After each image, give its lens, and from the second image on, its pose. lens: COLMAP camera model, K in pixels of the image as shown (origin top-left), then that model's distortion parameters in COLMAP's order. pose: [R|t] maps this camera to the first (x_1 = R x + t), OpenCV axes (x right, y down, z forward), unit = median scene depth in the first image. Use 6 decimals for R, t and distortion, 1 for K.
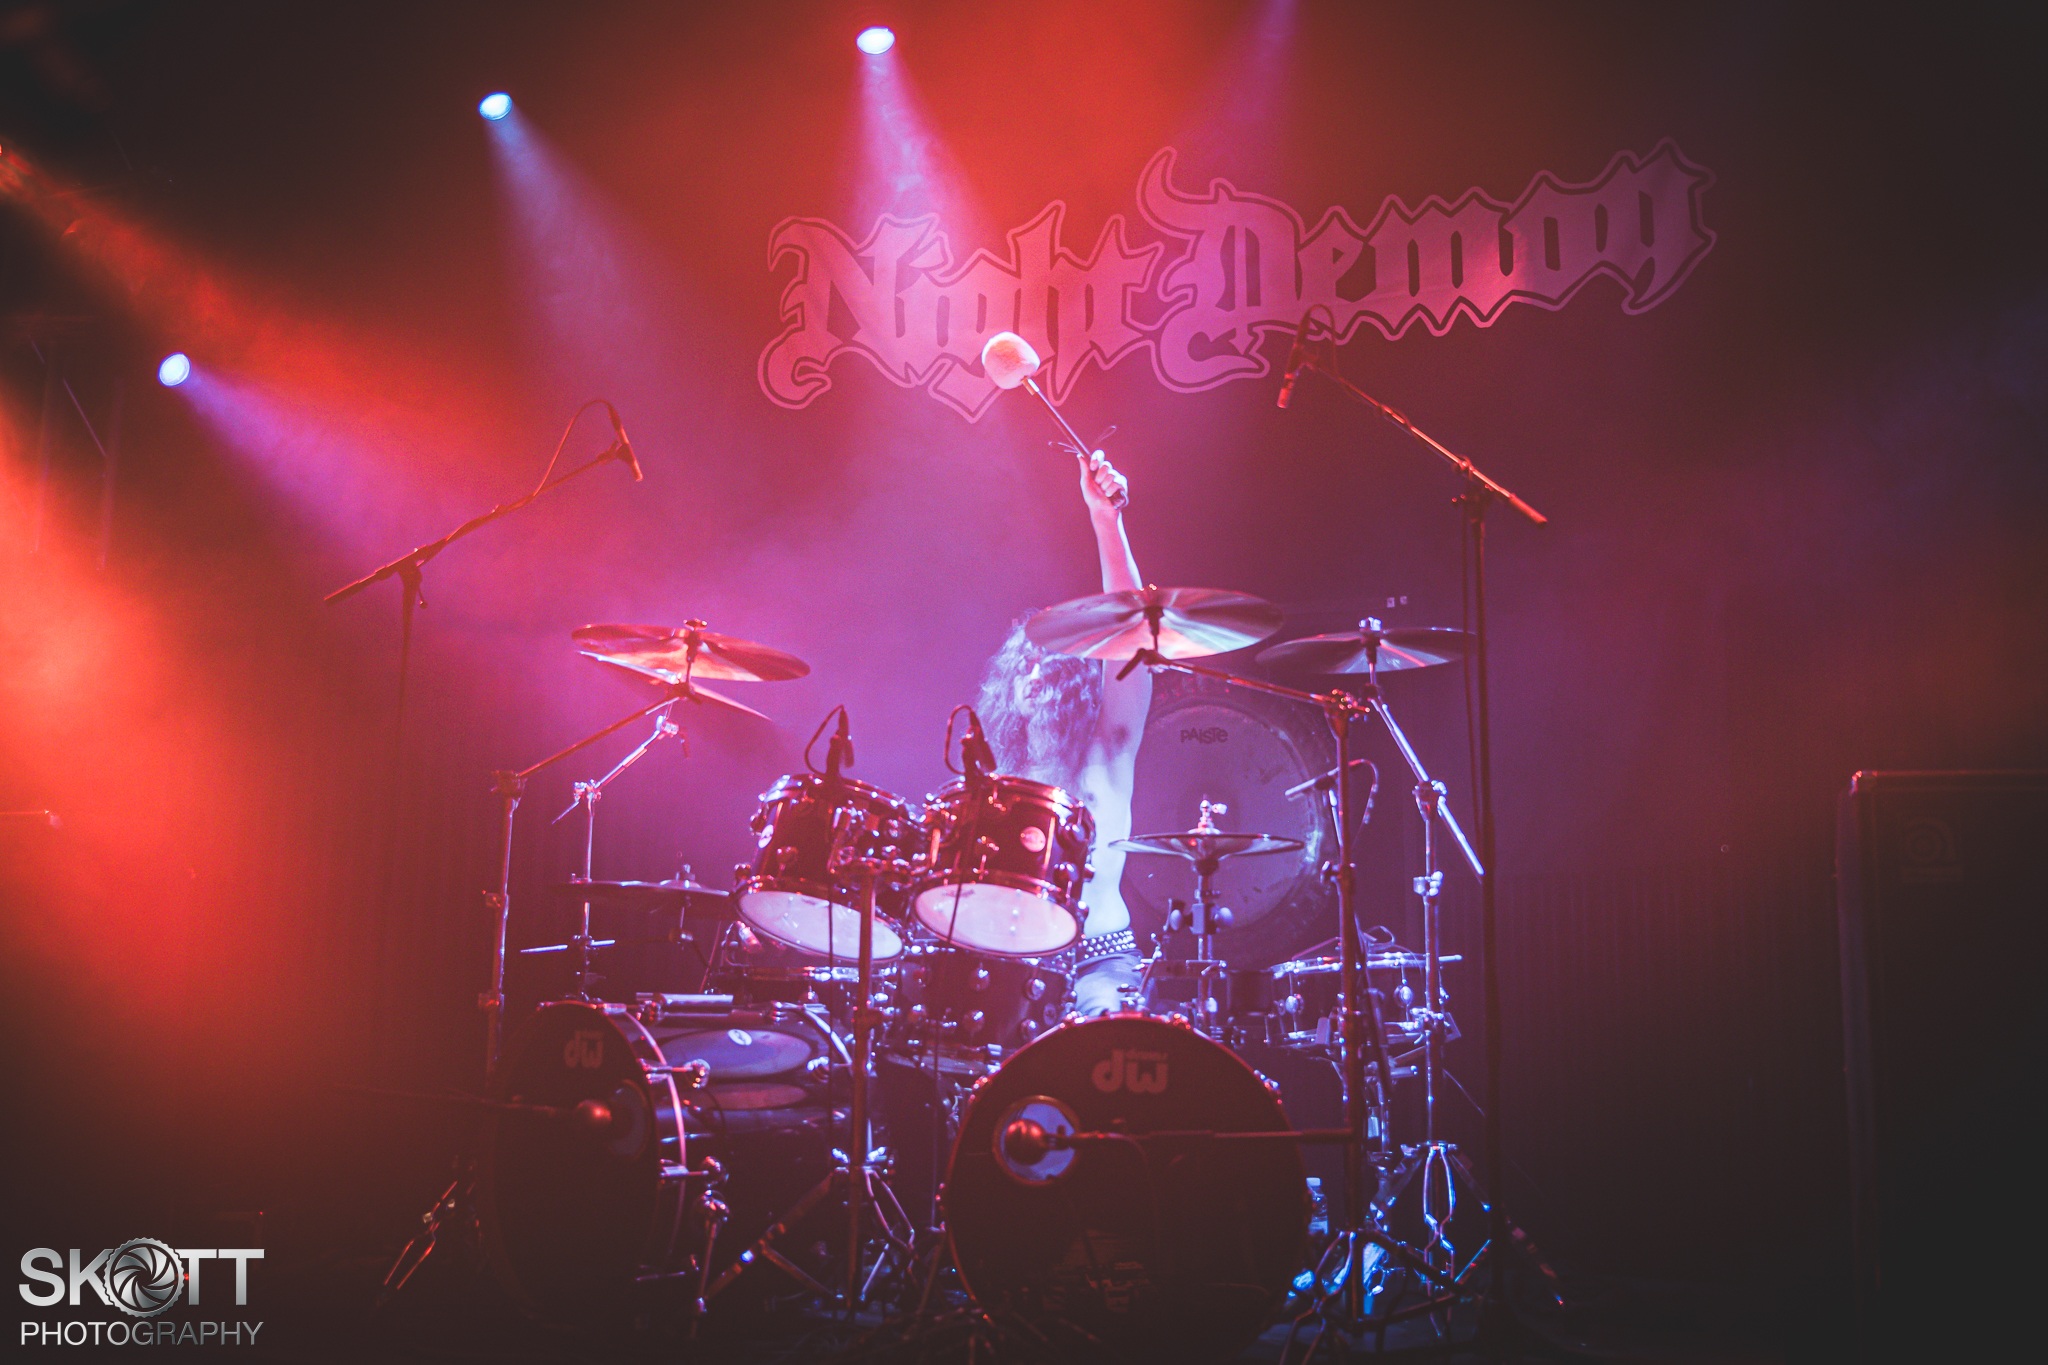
lens RADIAL K [[1920.6, 0, 1024.0], [0, 1920.6, 682.5], [0, 0, 1]] dist [-0.021536, -0.002210]
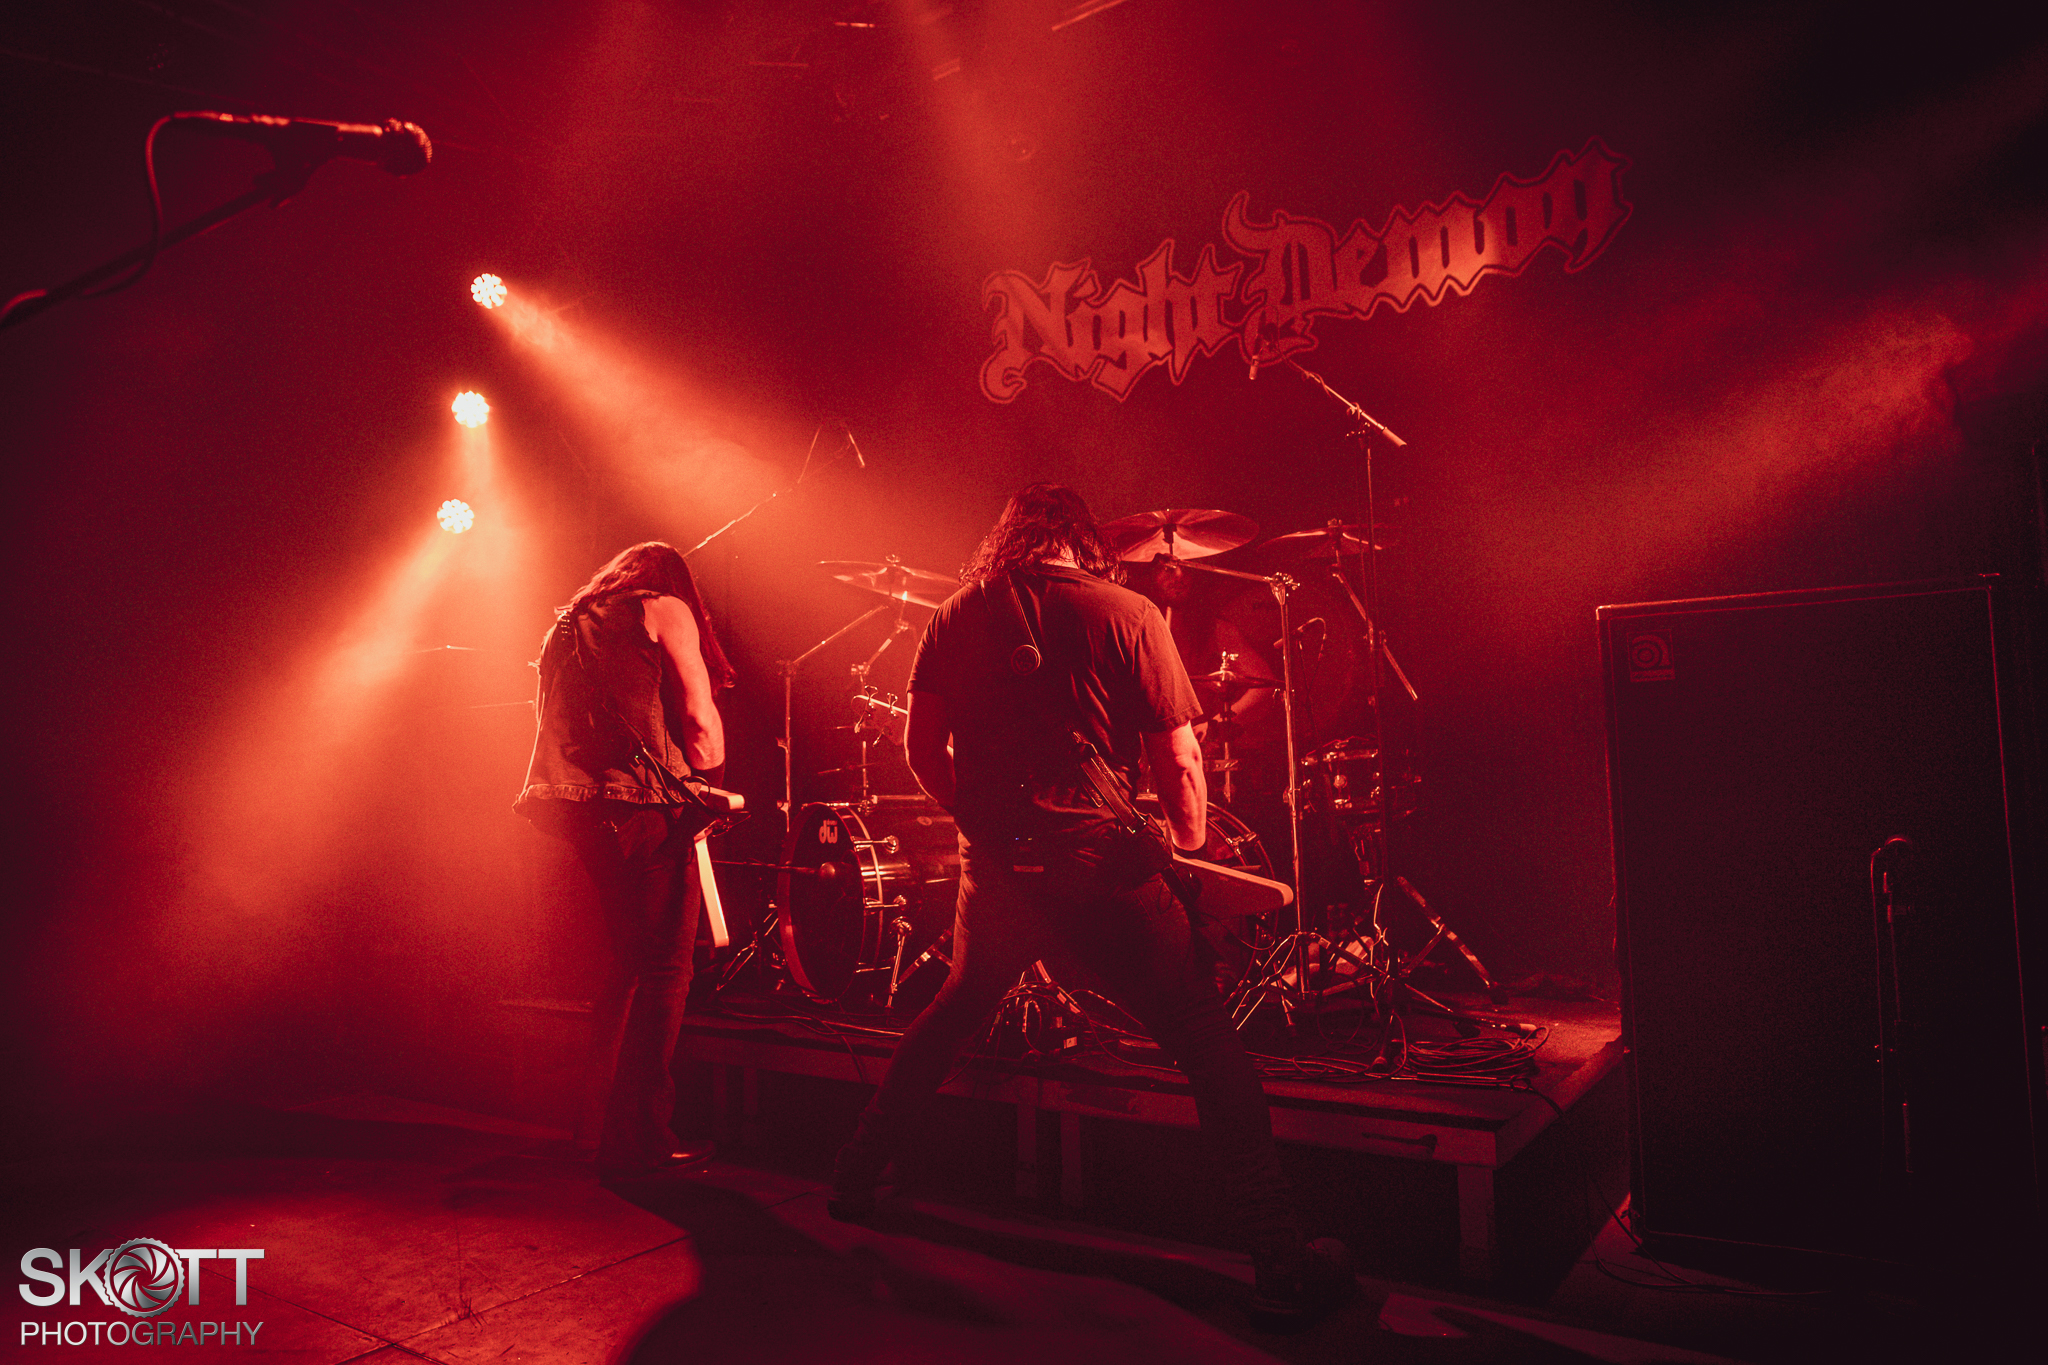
lens RADIAL K [[1347.8, 0, 1024.0], [0, 1347.8, 682.5], [0, 0, 1]] dist [-0.004779, 0.003652]
pose [[0.974156, -0.057091, -0.218540, 0.151277], [0.073681, 0.994925, 0.068527, 0.002299], [0.213519, -0.082858, 0.973419, -0.039483]]
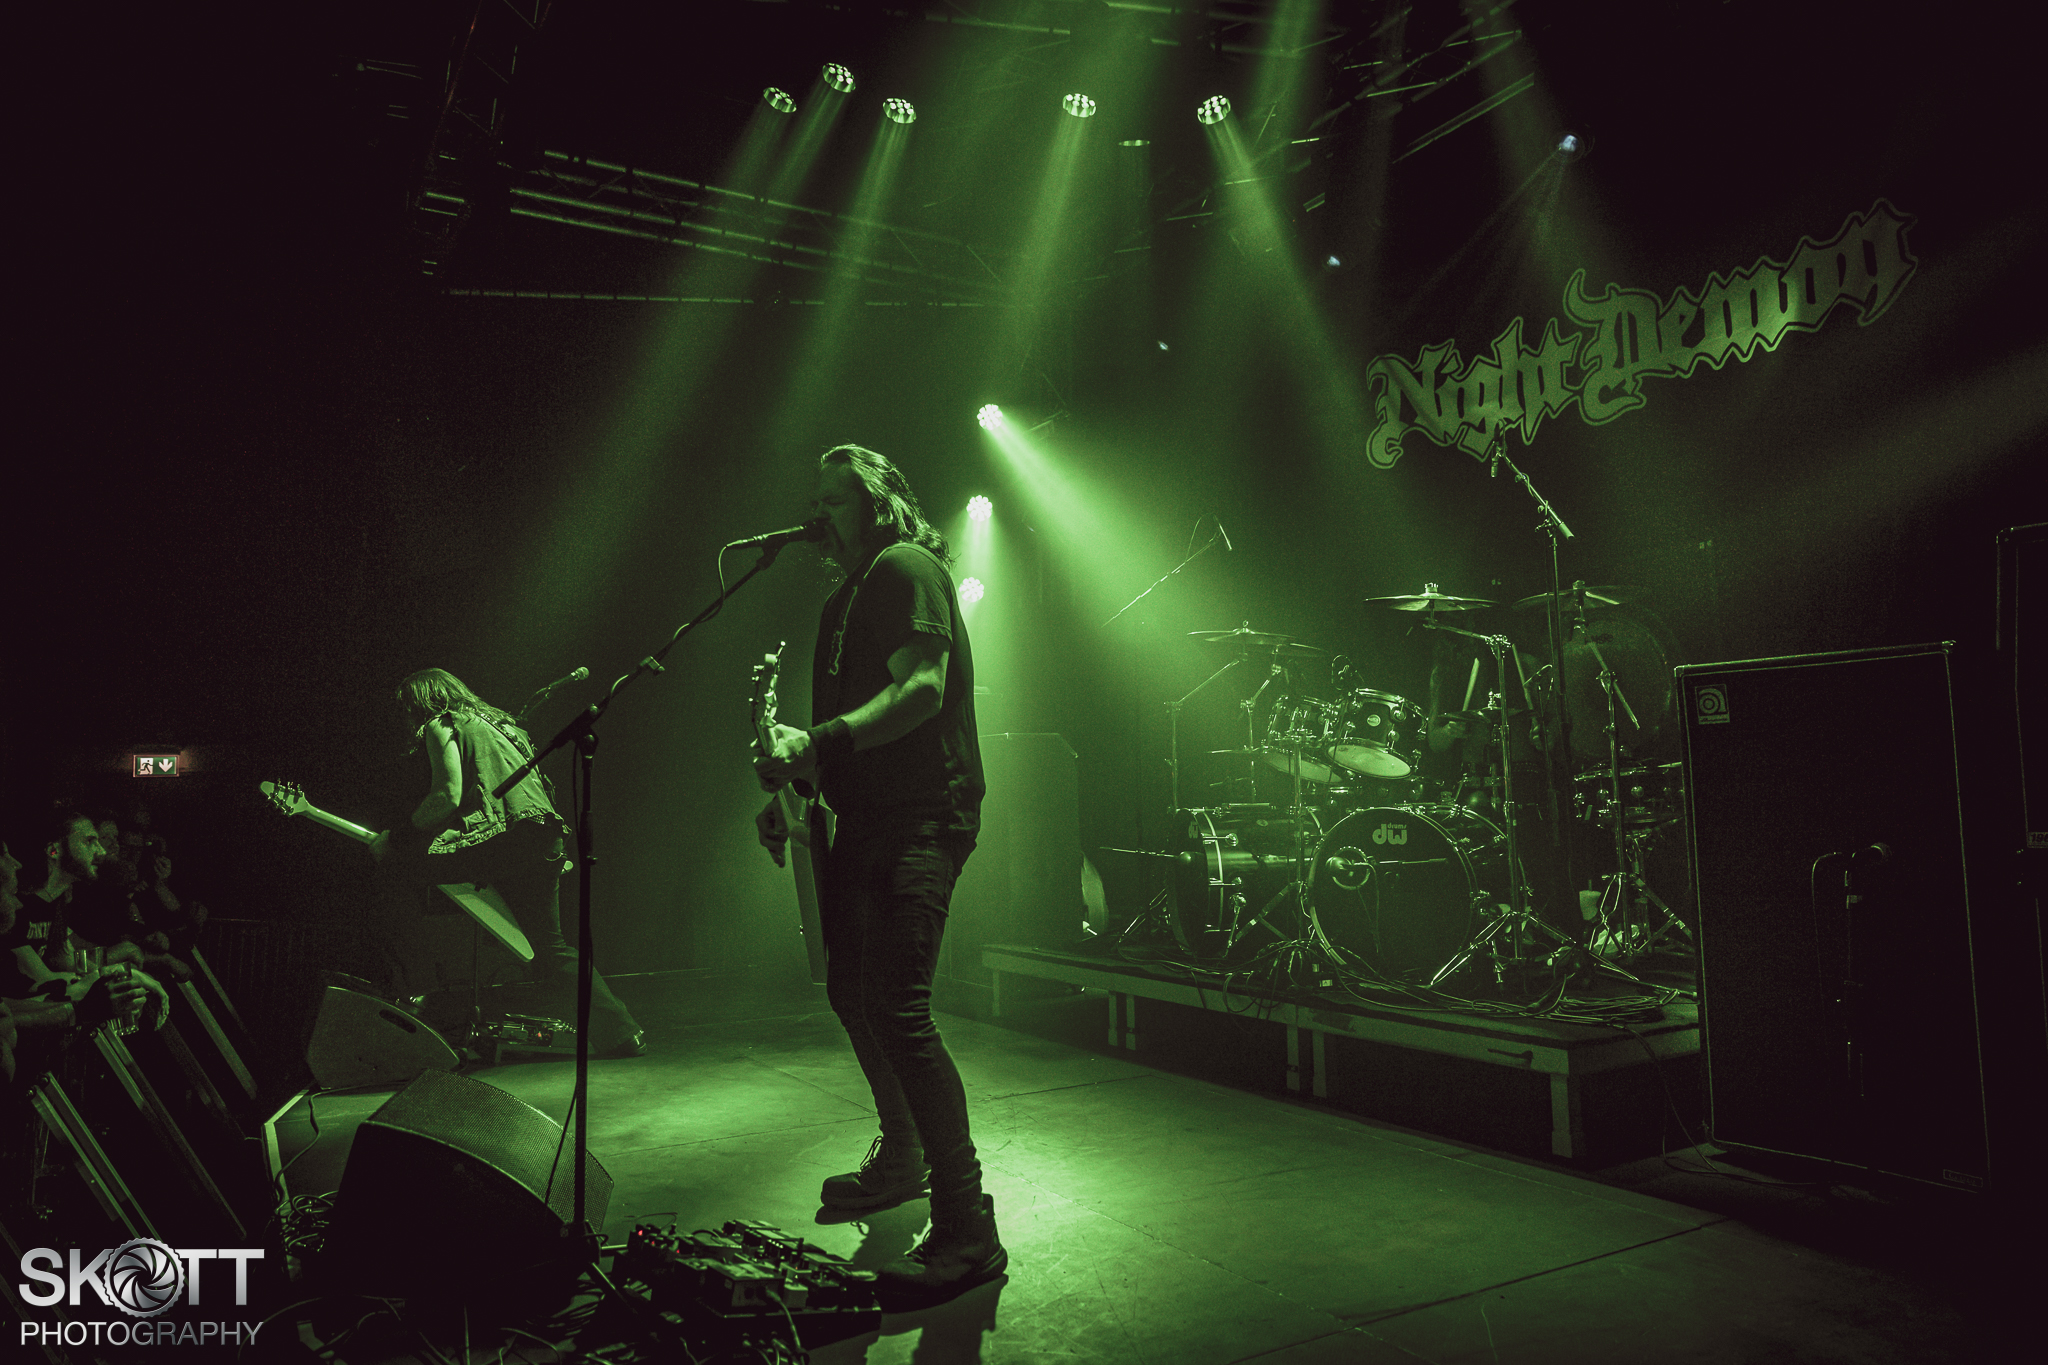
lens RADIAL K [[1347.8, 0, 1024.0], [0, 1347.8, 682.5], [0, 0, 1]] dist [-0.004779, 0.003652]
pose [[0.800533, -0.084167, -0.593349, 0.448824], [0.124206, 0.991893, 0.026874, -0.032747], [0.586276, -0.095211, 0.804497, -0.271286]]
